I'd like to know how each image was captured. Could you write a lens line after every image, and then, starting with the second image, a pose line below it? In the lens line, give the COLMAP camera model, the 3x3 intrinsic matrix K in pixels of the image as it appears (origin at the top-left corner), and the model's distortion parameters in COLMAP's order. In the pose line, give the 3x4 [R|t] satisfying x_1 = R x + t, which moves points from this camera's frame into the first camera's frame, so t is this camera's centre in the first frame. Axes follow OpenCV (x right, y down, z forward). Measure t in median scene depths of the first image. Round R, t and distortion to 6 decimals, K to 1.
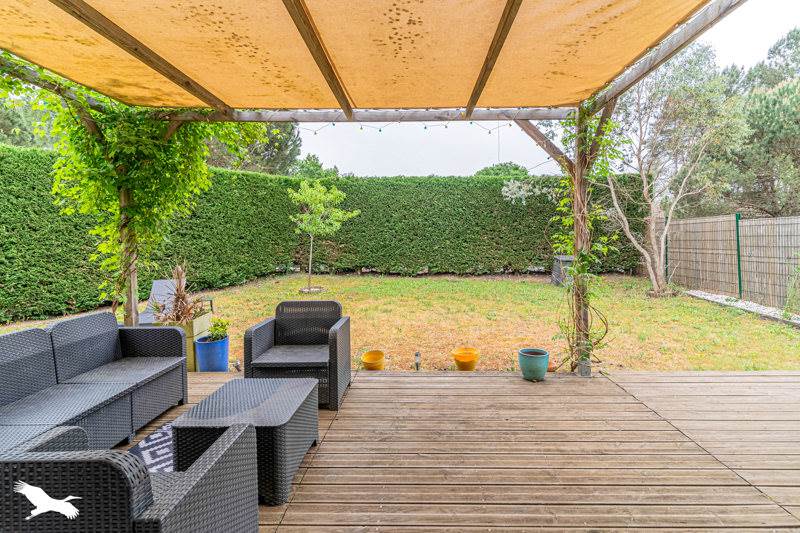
lens RADIAL K [[392.8, 0, 423.5], [0, 392.8, 248.4], [0, 0, 1]] dist [0.002336, 0.000970]
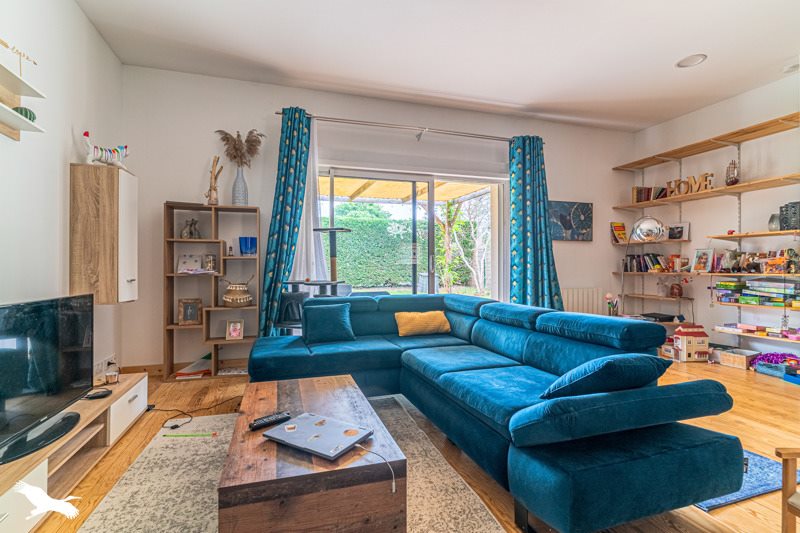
lens RADIAL K [[392.8, 0, 394.6], [0, 392.8, 265.5], [0, 0, 1]] dist [0.002336, 0.000970]
pose [[0.950098, 0.004185, 0.311924, -0.260722], [0.004742, 0.999601, -0.027855, 0.035582], [-0.311916, 0.027944, 0.949699, -0.459675]]
